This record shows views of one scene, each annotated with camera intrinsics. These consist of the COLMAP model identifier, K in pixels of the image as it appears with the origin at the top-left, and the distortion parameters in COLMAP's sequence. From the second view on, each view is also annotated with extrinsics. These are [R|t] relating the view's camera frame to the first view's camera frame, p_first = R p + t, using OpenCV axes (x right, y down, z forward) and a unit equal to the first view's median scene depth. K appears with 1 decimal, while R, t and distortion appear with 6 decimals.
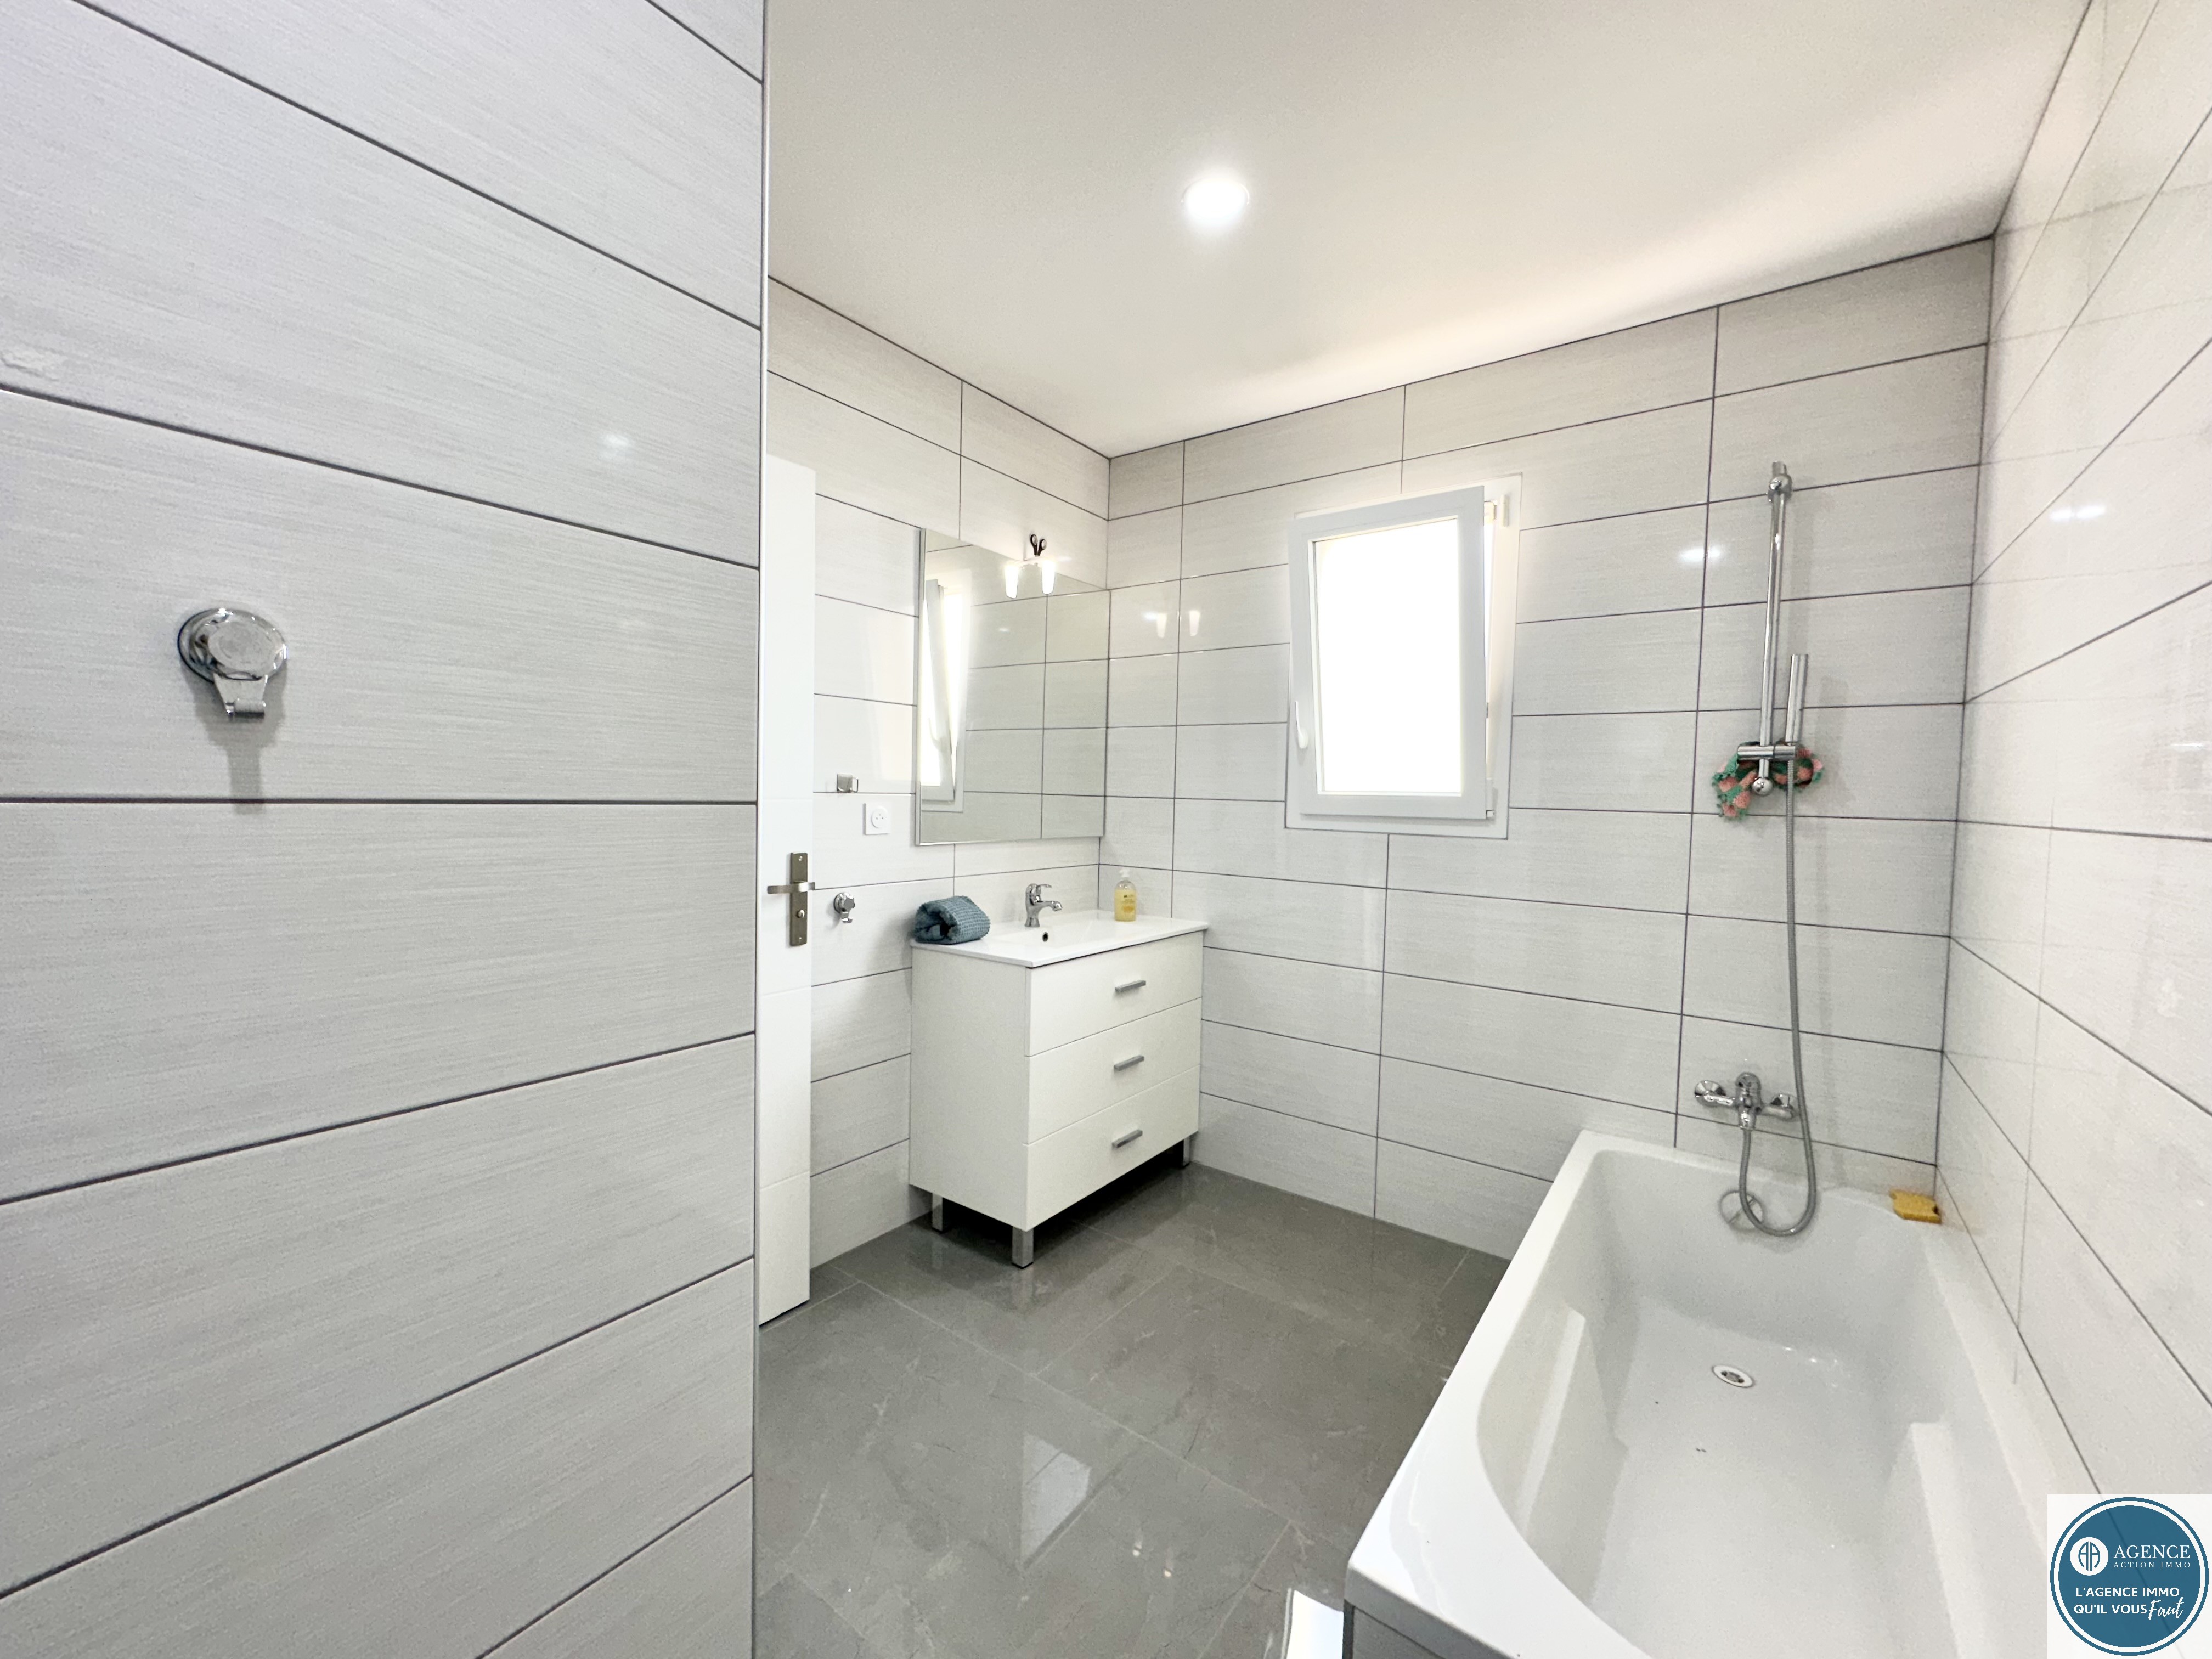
lens RADIAL K [[884.5, 0, 1100.4], [0, 884.5, 828.4], [0, 0, 1]] dist [-0.000590, 0.000223]
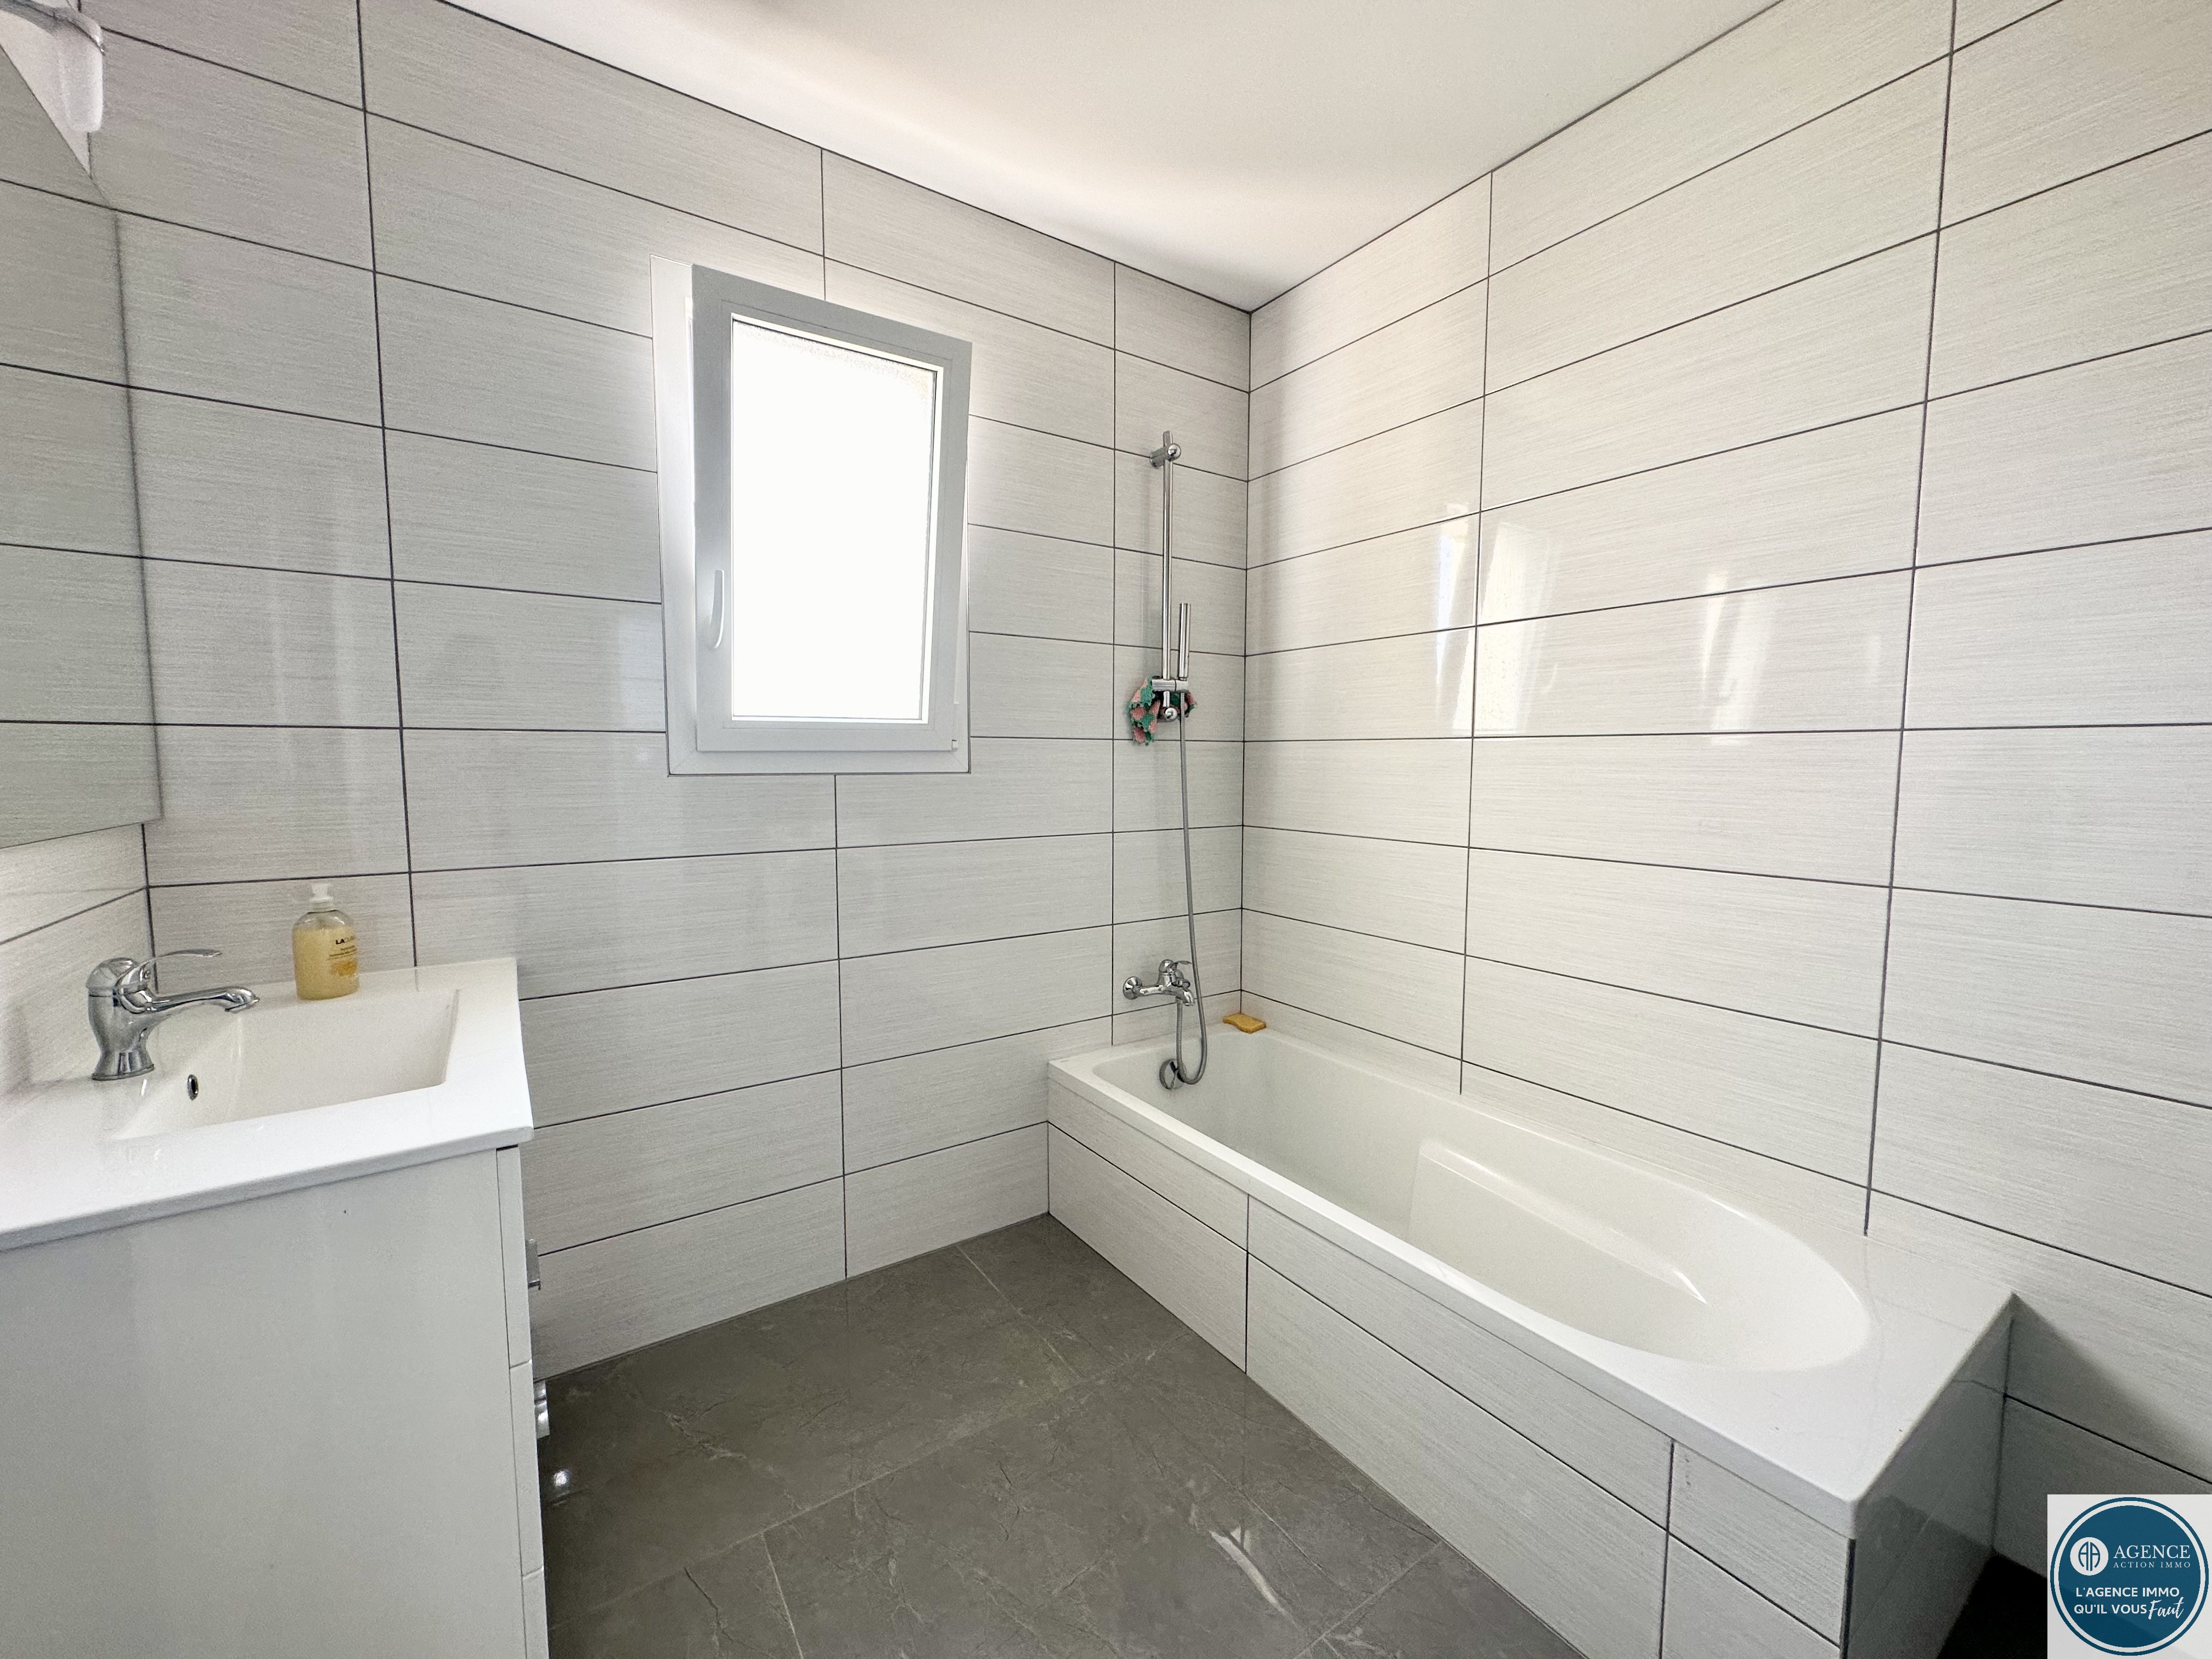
lens RADIAL K [[884.5, 0, 1100.4], [0, 884.5, 828.4], [0, 0, 1]] dist [-0.000590, 0.000223]
pose [[0.326802, -0.098339, 0.939963, -0.376515], [0.047377, 0.995026, 0.087628, -0.004350], [-0.943905, 0.015896, 0.329835, 0.673247]]
